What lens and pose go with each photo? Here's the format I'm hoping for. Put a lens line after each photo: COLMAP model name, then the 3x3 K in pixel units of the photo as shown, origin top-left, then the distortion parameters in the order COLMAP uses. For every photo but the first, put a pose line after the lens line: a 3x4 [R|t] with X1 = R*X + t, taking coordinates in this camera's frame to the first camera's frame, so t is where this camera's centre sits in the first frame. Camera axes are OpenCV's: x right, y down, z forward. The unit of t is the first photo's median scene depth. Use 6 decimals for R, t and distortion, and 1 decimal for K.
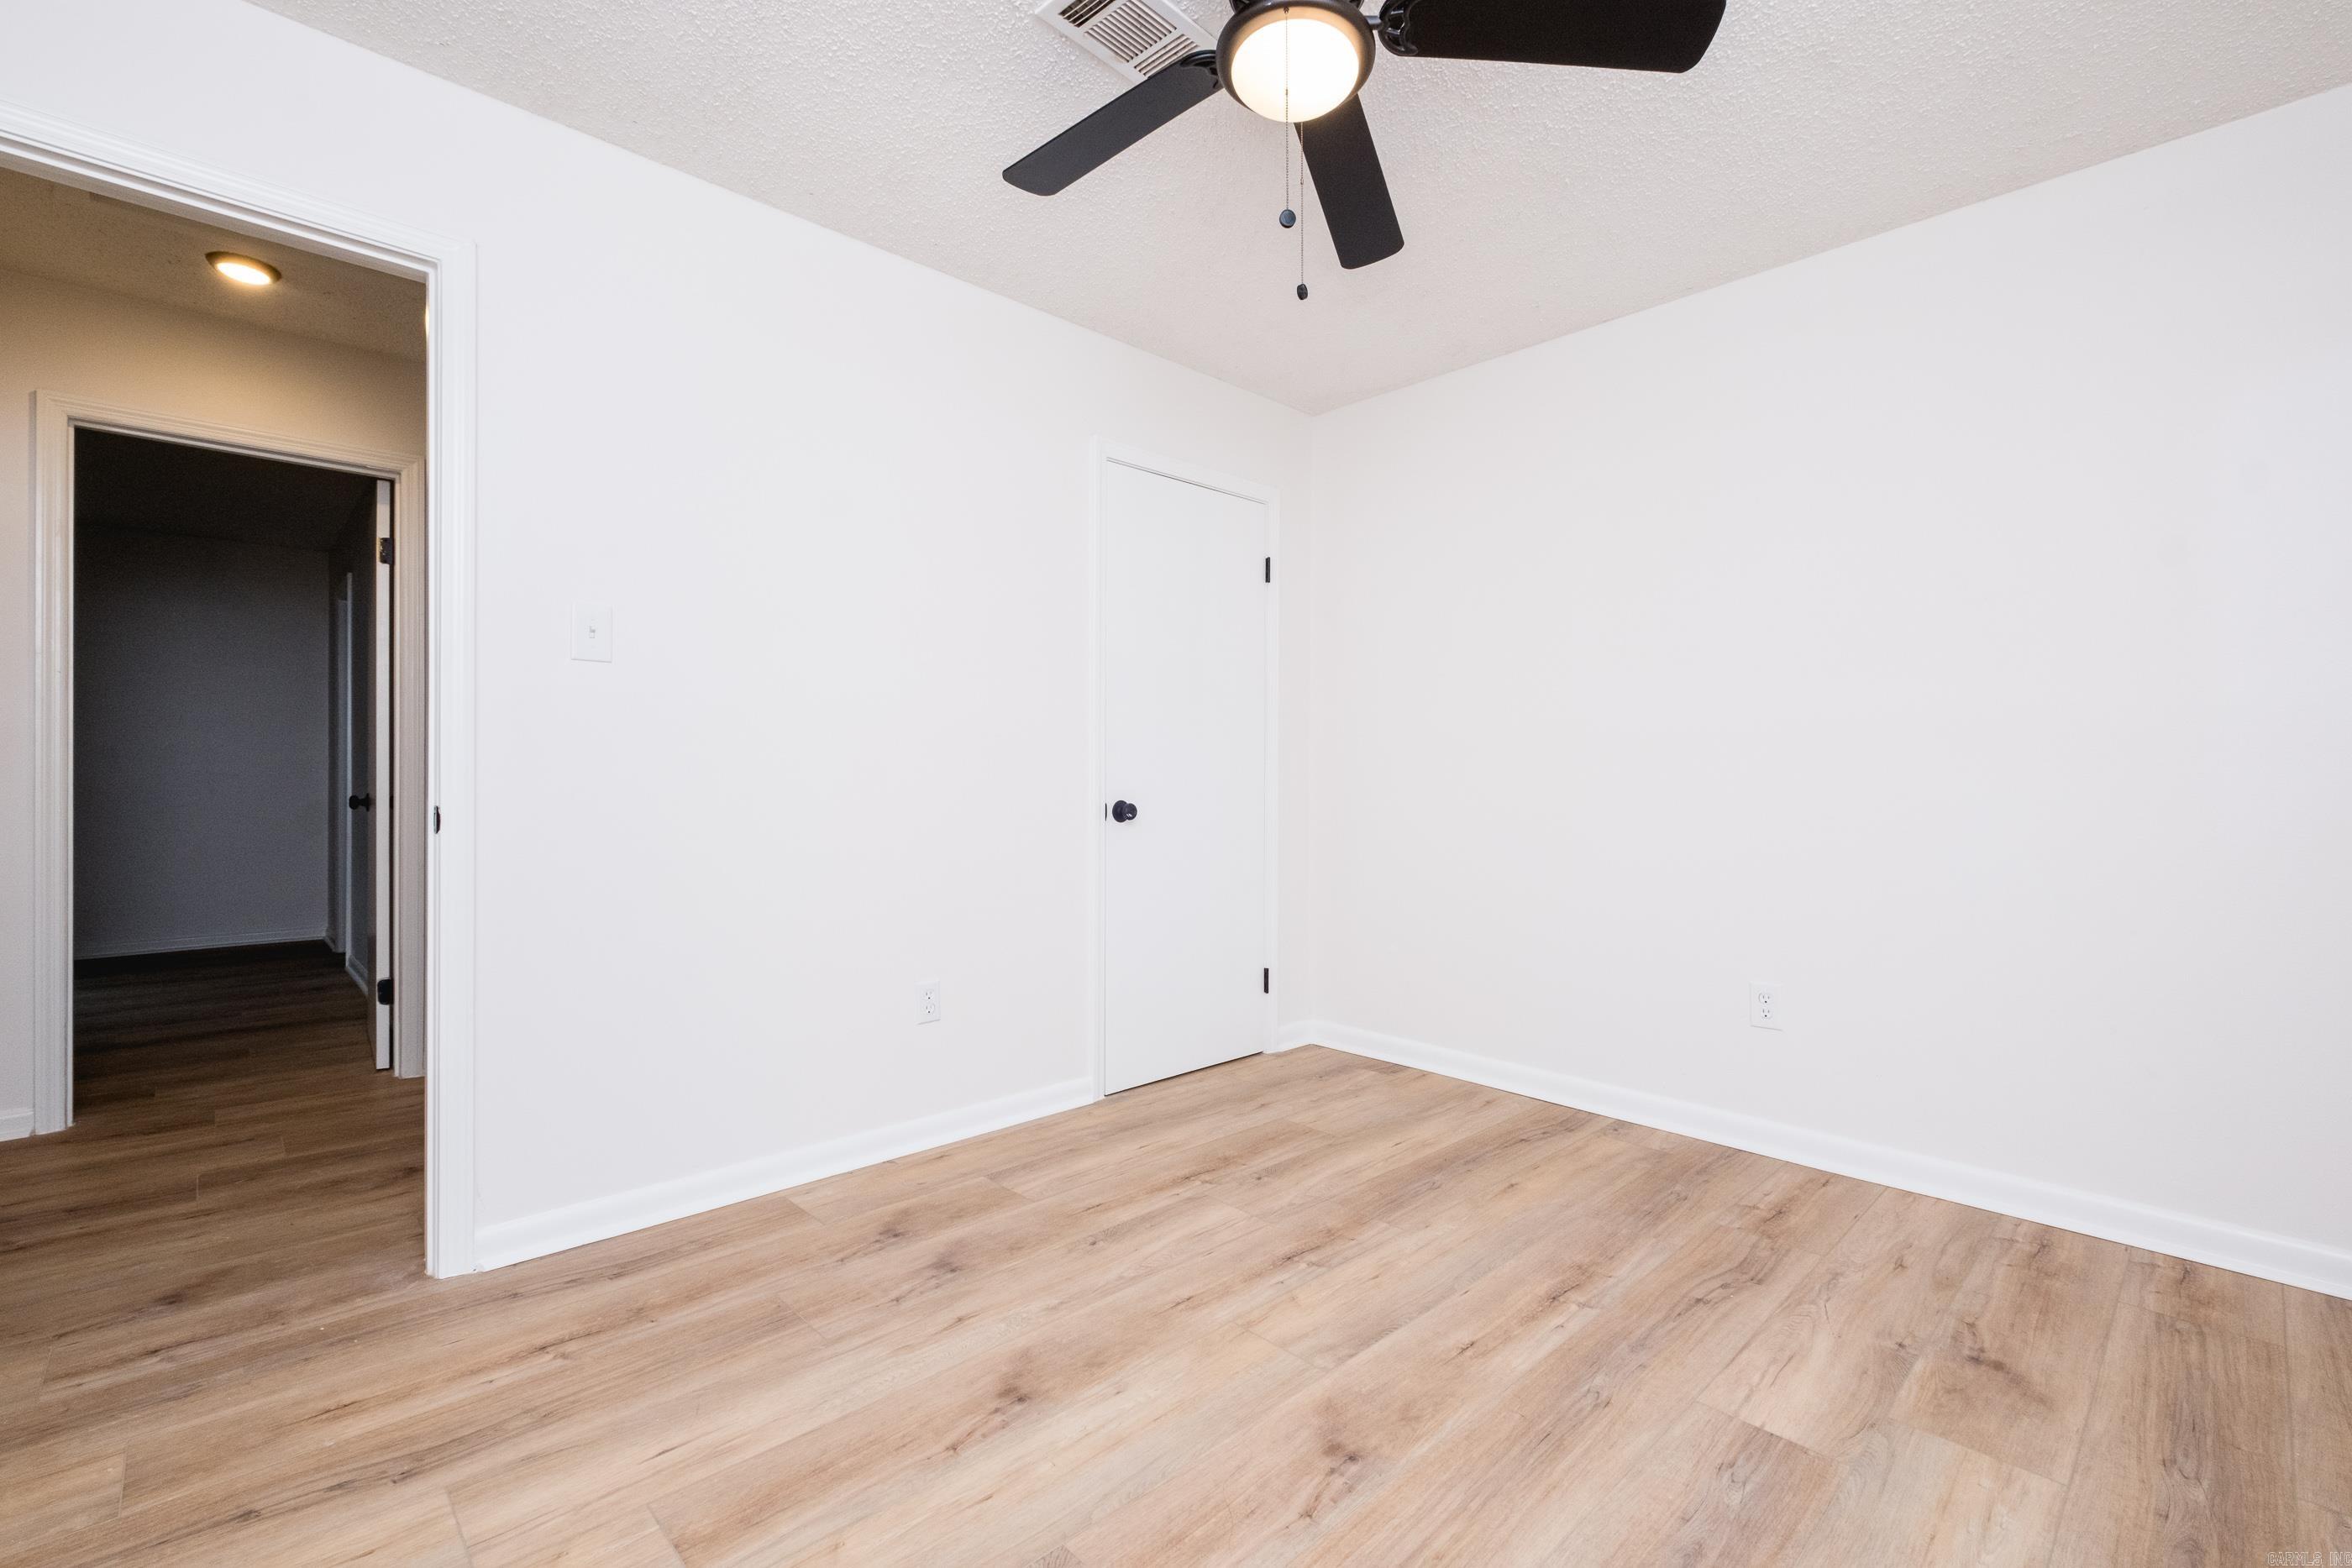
lens RADIAL K [[999.9, 0, 1185.3], [0, 999.9, 763.4], [0, 0, 1]] dist [0.013817, -0.008253]
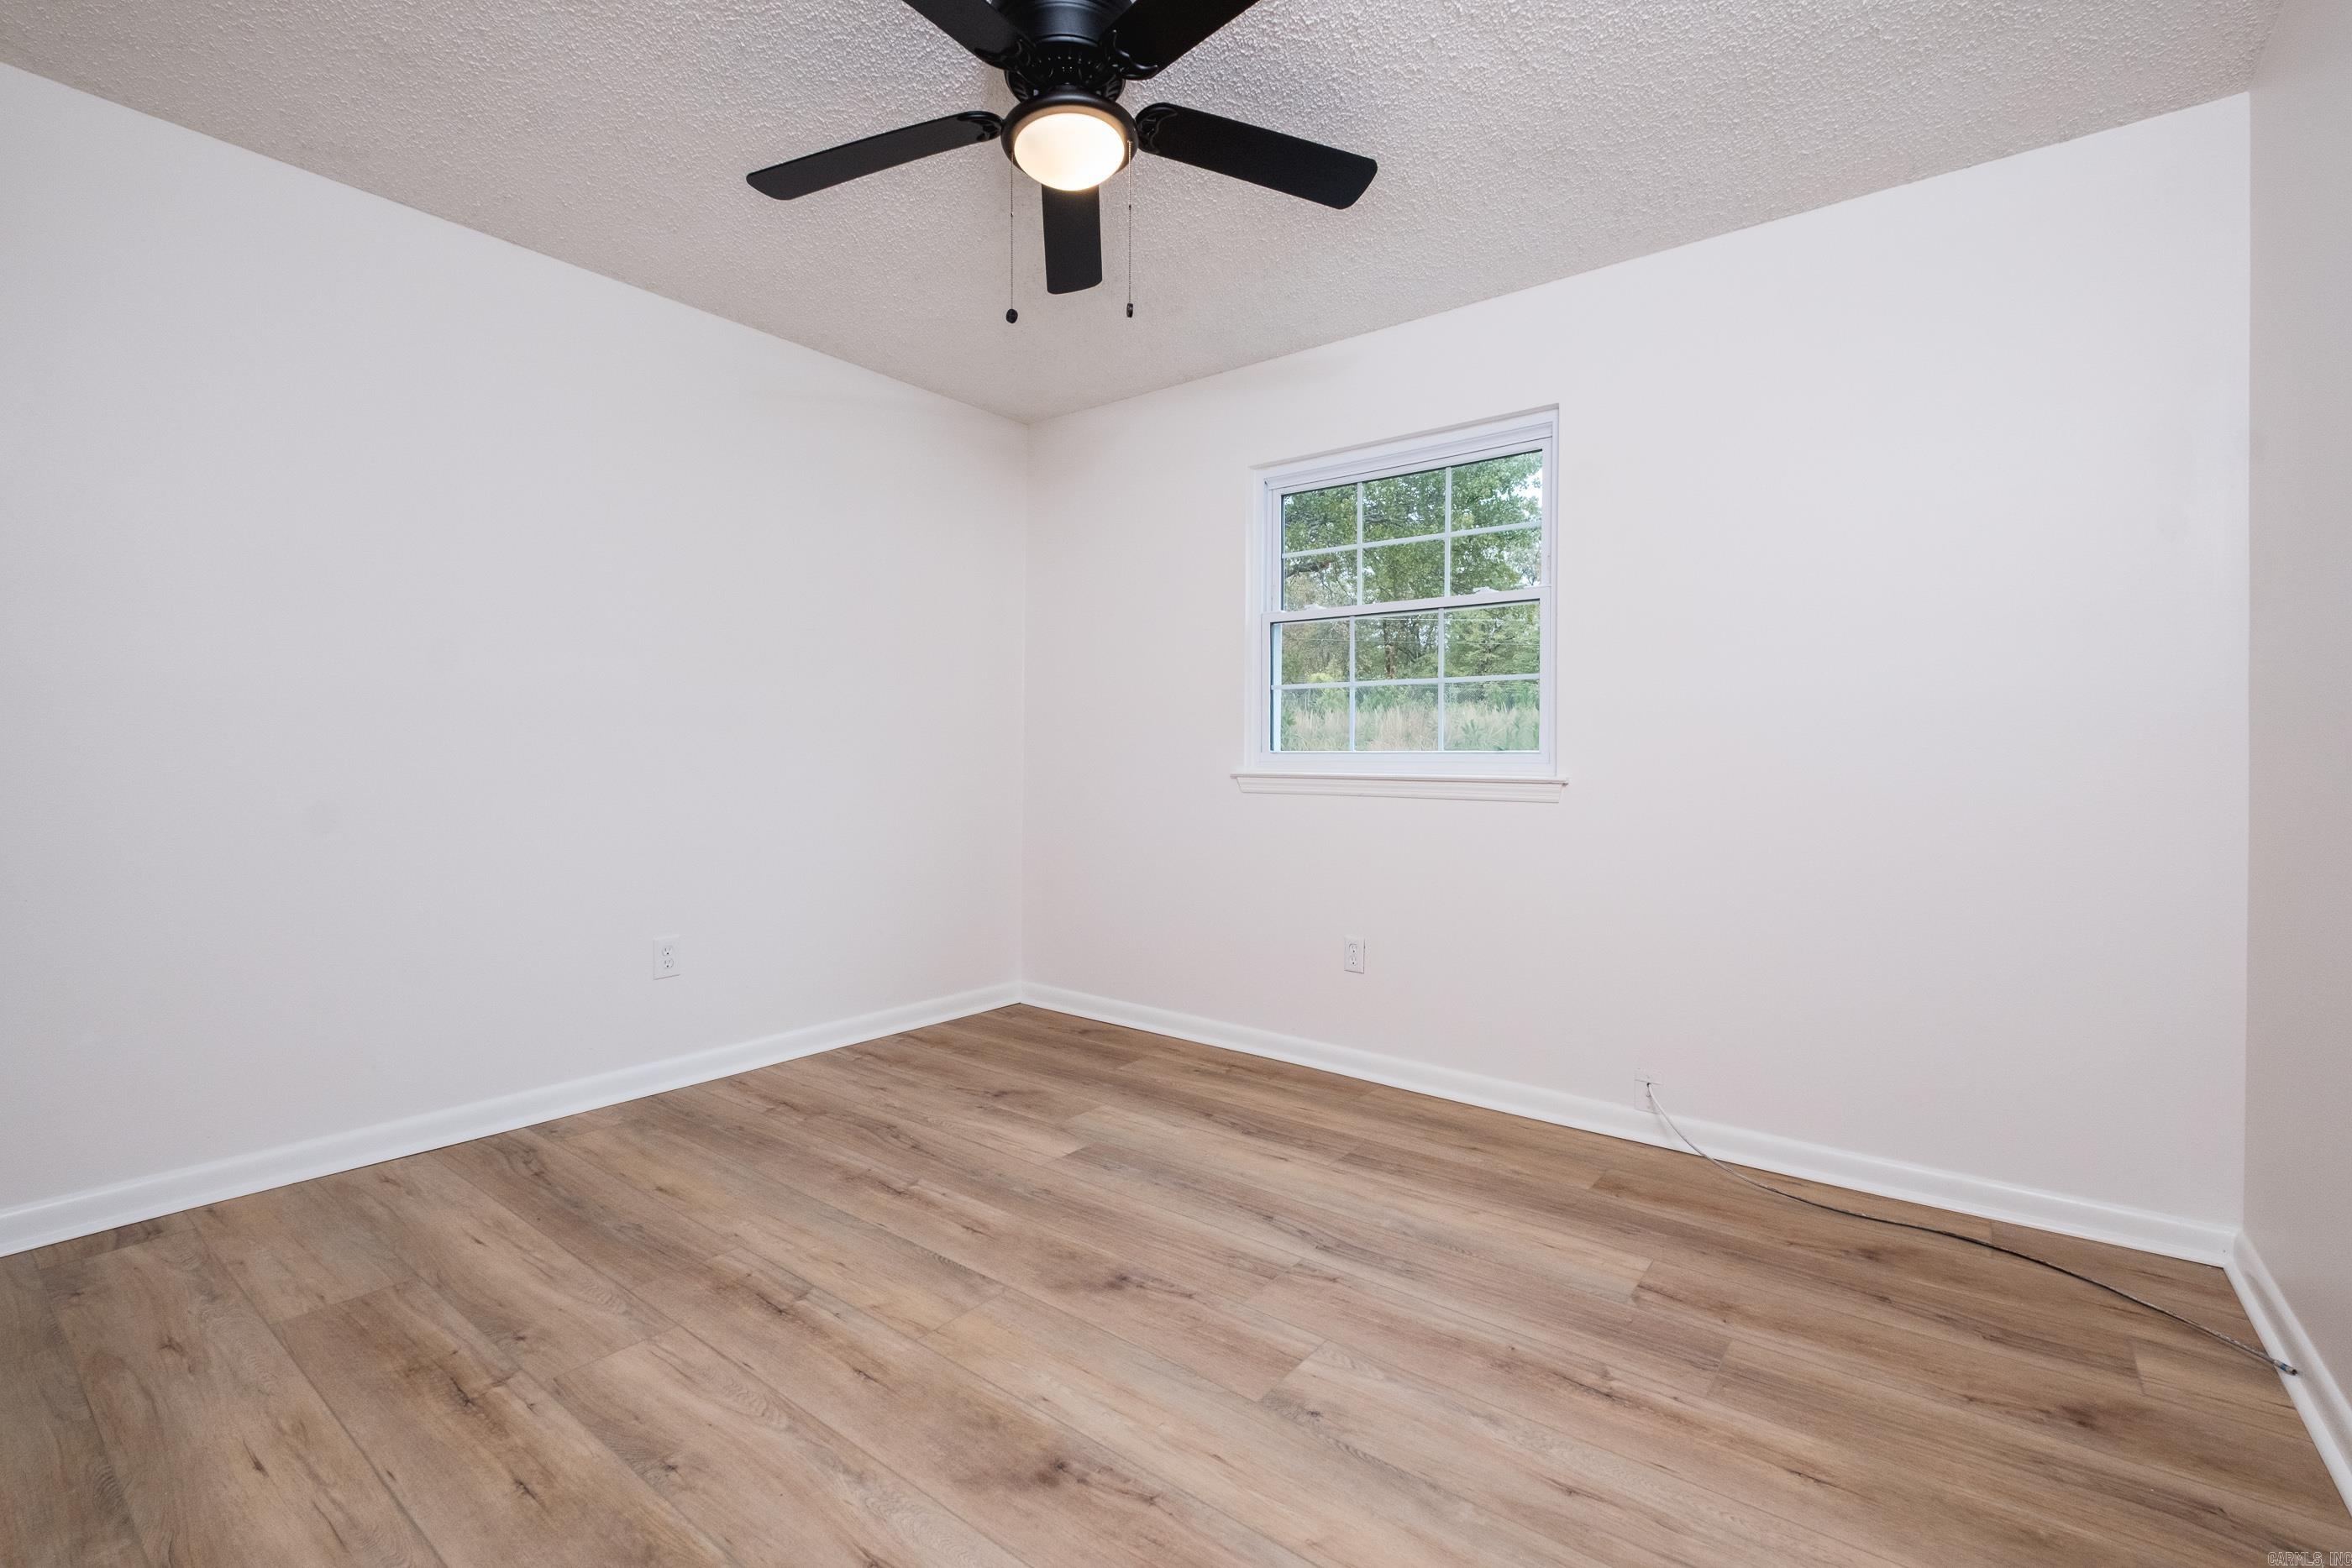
lens RADIAL K [[999.9, 0, 1185.3], [0, 999.9, 763.4], [0, 0, 1]] dist [0.013817, -0.008253]
pose [[-0.127177, -0.012453, 0.991802, -0.781997], [-0.022566, 0.999699, 0.009658, 0.004554], [-0.991623, -0.021153, -0.127420, 0.761610]]
